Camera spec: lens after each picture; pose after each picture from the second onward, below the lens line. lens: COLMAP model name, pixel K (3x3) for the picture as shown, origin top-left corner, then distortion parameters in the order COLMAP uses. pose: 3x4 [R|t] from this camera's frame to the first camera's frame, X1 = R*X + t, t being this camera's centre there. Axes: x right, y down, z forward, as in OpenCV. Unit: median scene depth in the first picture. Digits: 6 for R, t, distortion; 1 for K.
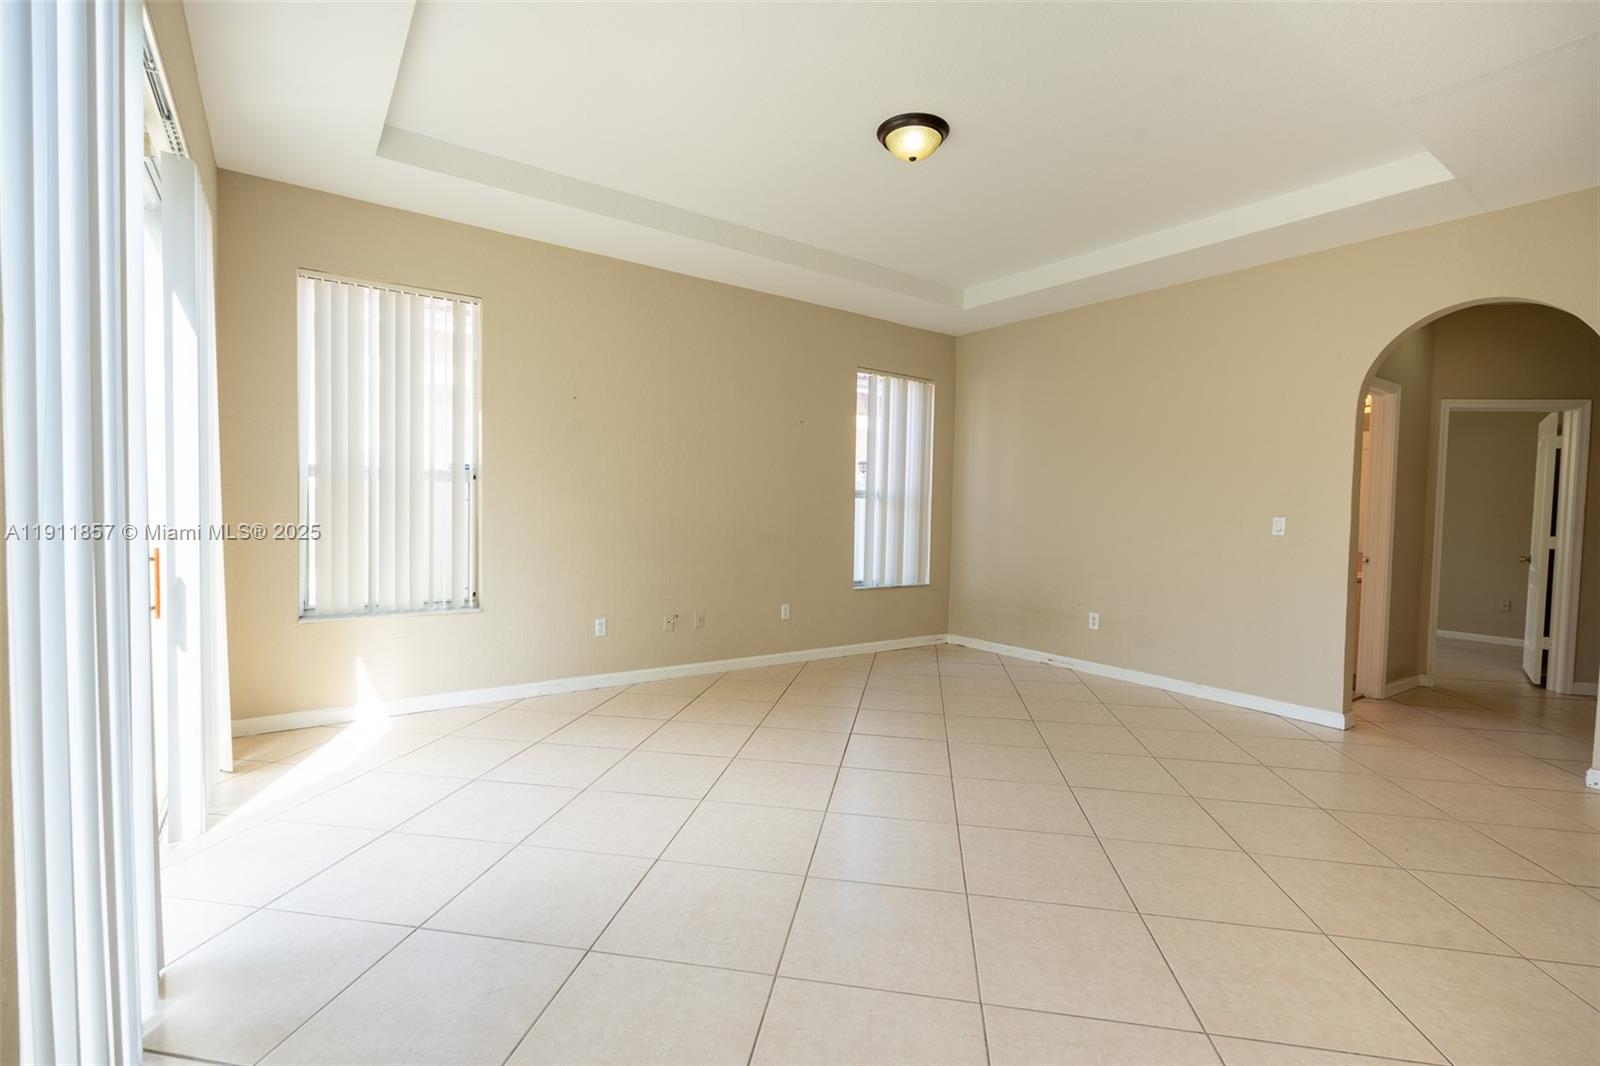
lens RADIAL K [[697.8, 0, 774.5], [0, 697.8, 565.3], [0, 0, 1]] dist [-0.000846, -0.000072]
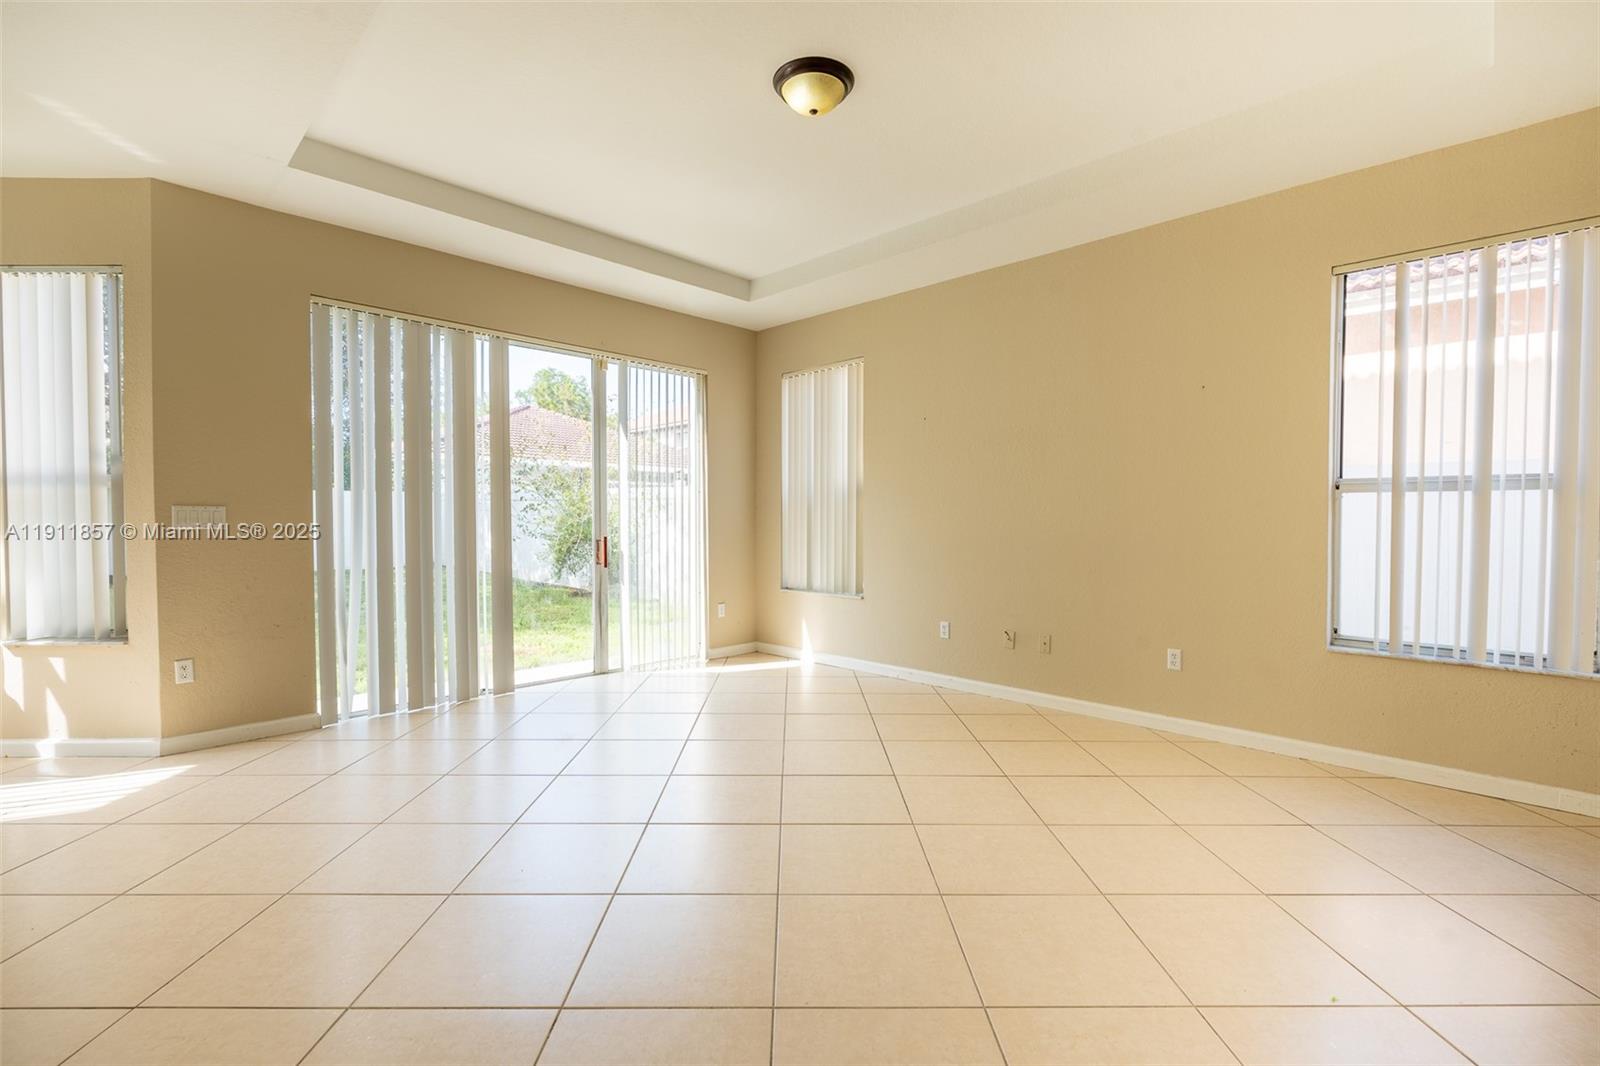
lens RADIAL K [[714.7, 0, 805.8], [0, 714.7, 535.2], [0, 0, 1]] dist [0.003603, 0.000254]
pose [[0.211208, 0.005910, -0.977423, 0.838902], [-0.074041, 0.997205, -0.009970, -0.029510], [0.974633, 0.074475, 0.211055, 0.613971]]
